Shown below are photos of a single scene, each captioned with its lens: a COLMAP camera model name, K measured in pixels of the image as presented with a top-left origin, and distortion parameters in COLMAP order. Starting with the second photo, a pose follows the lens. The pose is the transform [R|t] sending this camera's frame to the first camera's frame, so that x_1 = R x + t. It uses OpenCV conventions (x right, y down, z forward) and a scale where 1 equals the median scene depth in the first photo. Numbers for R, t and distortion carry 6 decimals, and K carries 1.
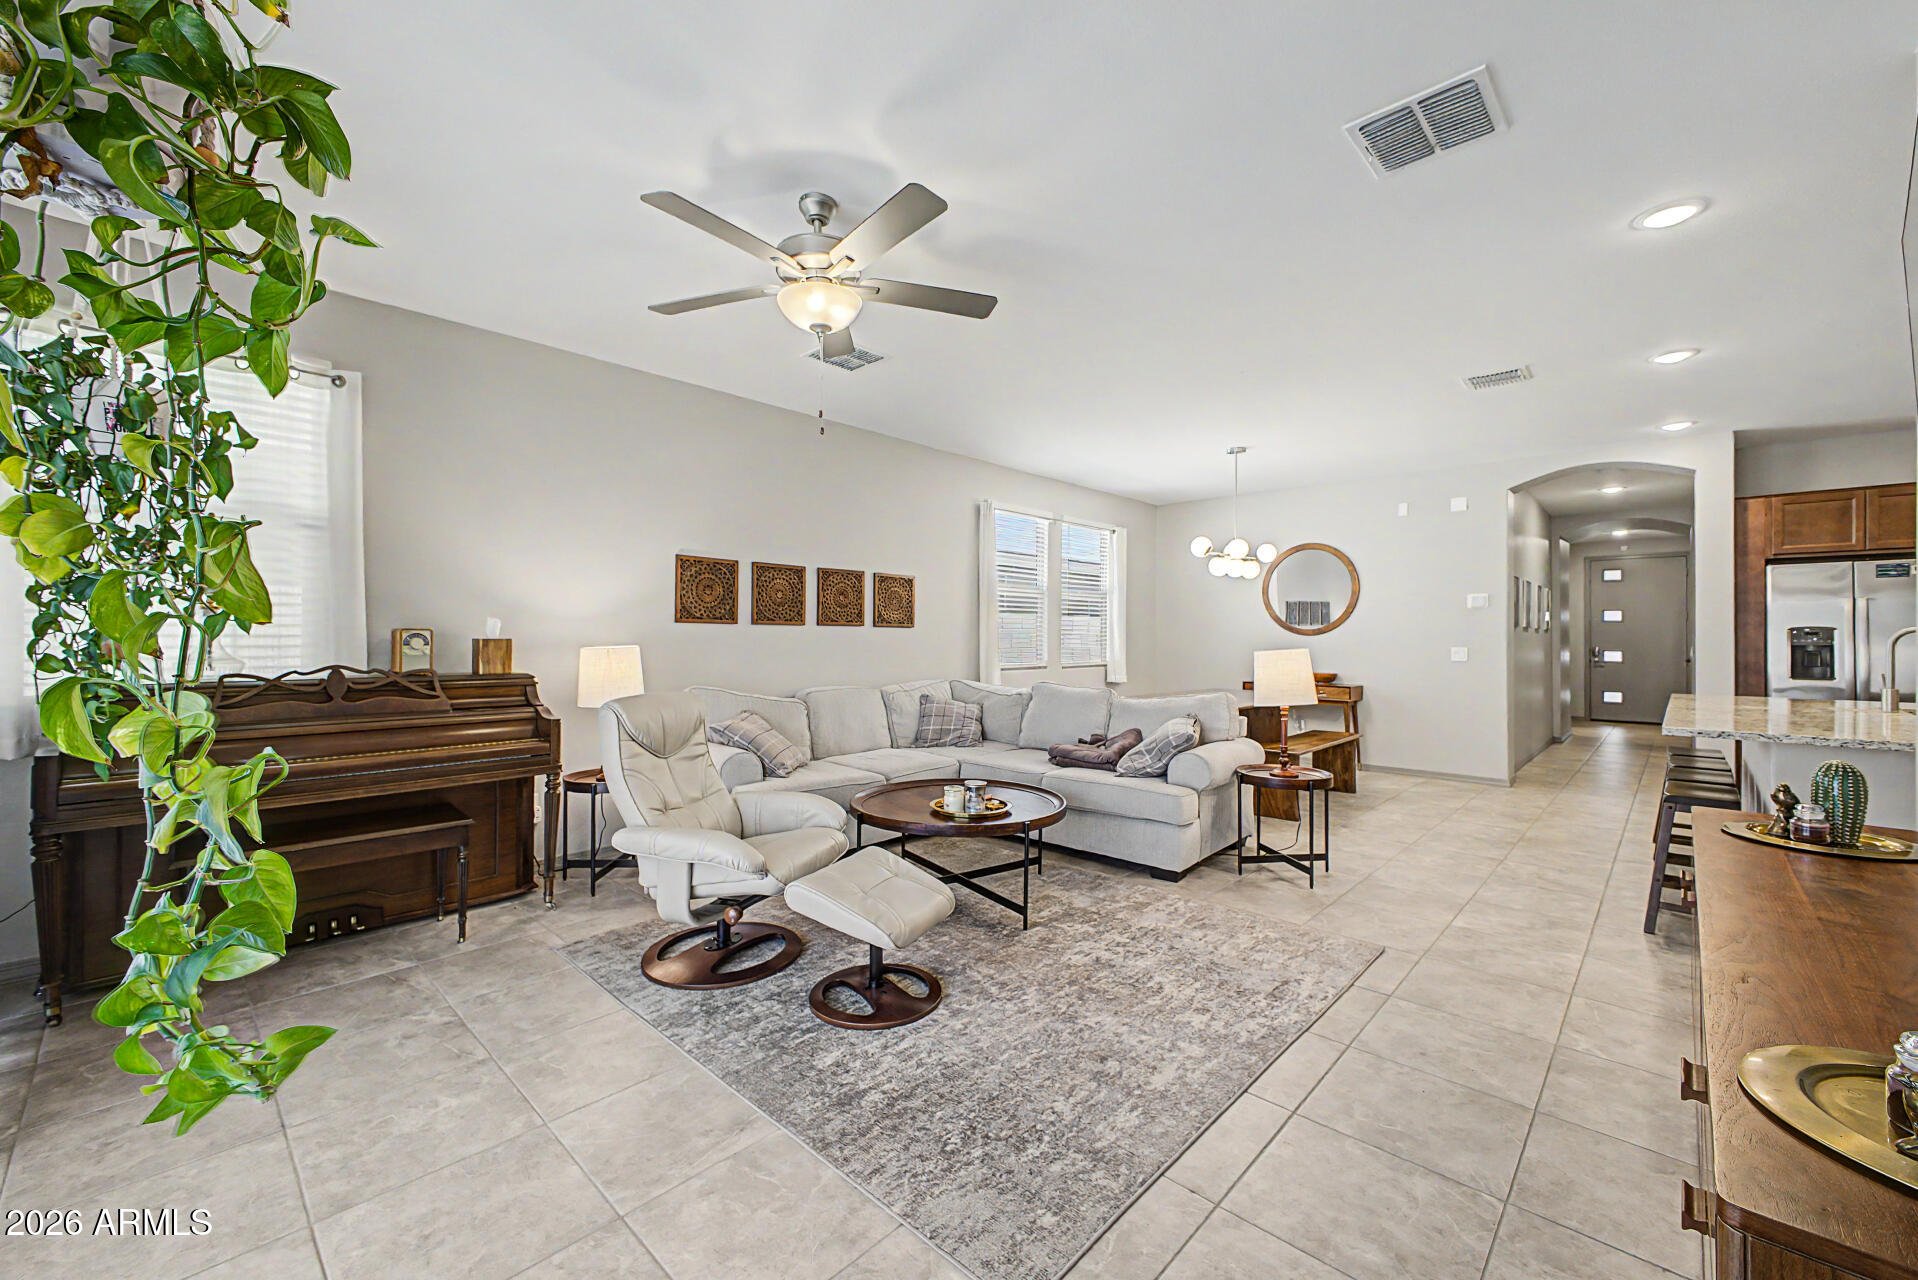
lens RADIAL K [[756.6, 0, 961.7], [0, 756.6, 637.7], [0, 0, 1]] dist [0.013339, -0.003422]
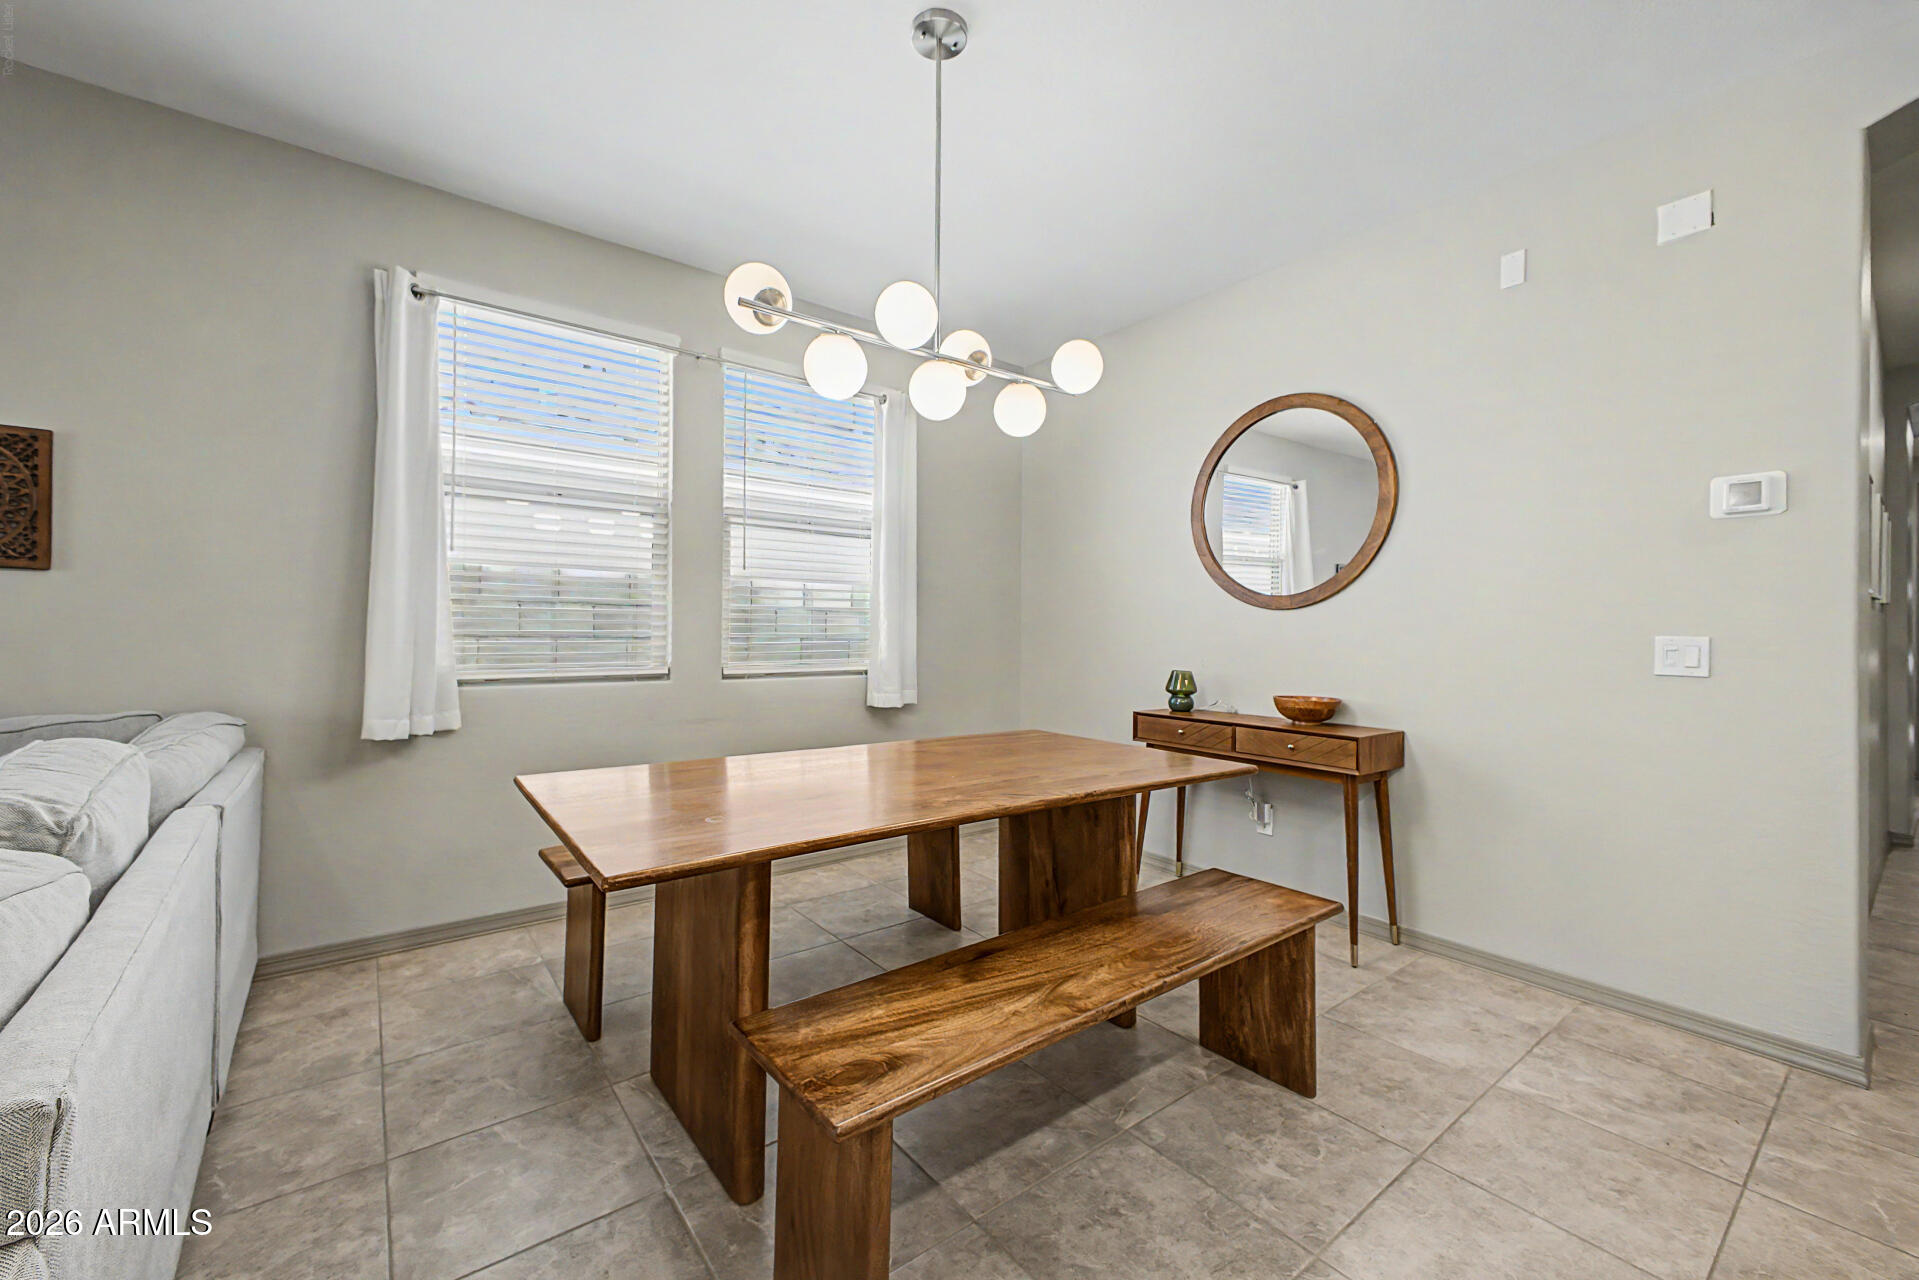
lens RADIAL K [[757.0, 0, 966.0], [0, 757.0, 631.1], [0, 0, 1]] dist [0.013339, -0.003422]
pose [[0.989754, 0.006247, -0.142648, 0.478336], [-0.007339, 0.999948, -0.007125, 0.018862], [0.142596, 0.008099, 0.989748, 0.765387]]
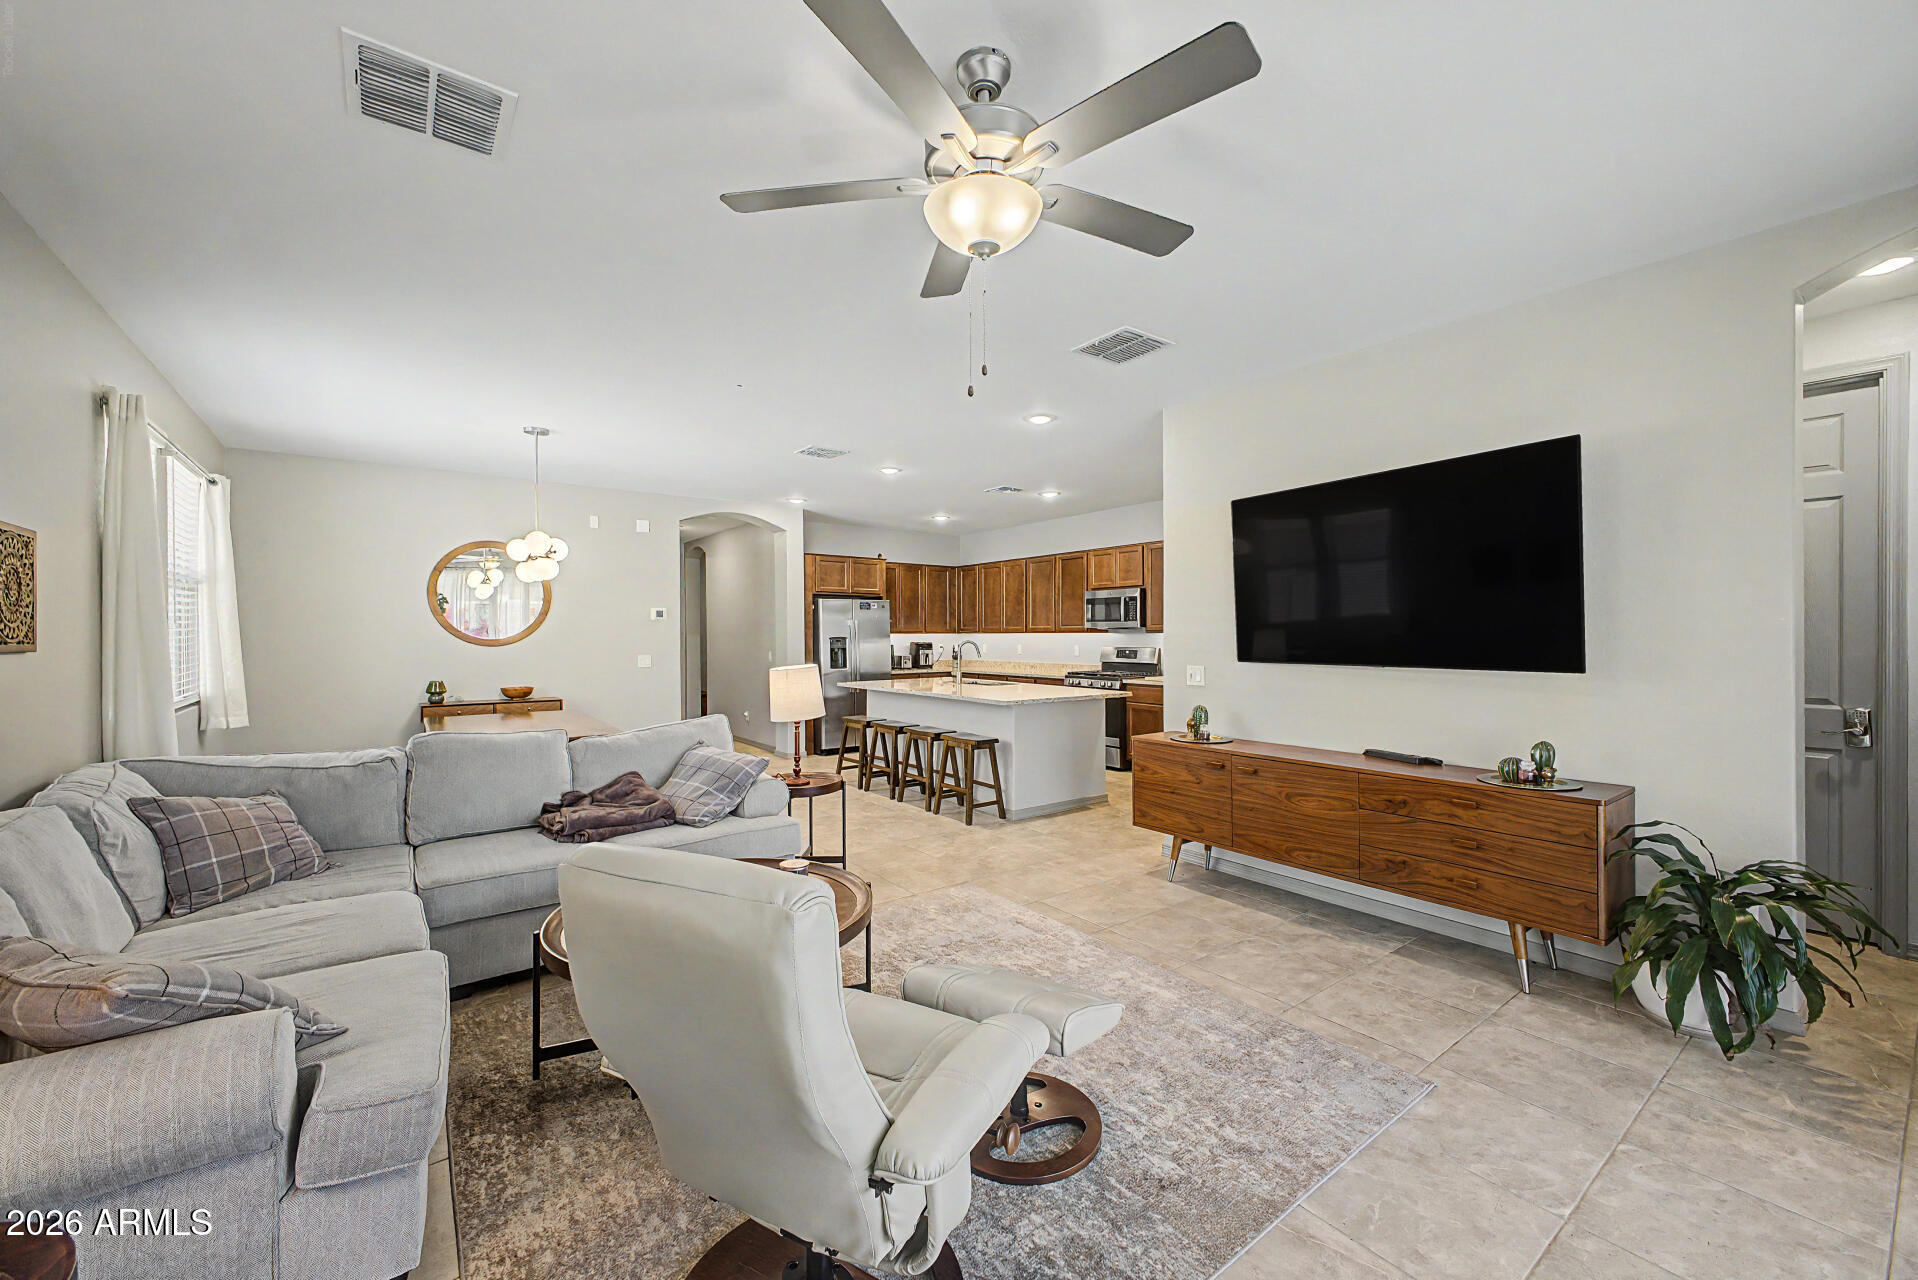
lens RADIAL K [[756.6, 0, 955.2], [0, 756.6, 629.5], [0, 0, 1]] dist [0.013339, -0.003422]
pose [[0.173131, 0.000255, 0.984899, -0.444909], [0.006921, 0.999975, -0.001475, -0.024949], [-0.984874, 0.007072, 0.173125, 0.446894]]
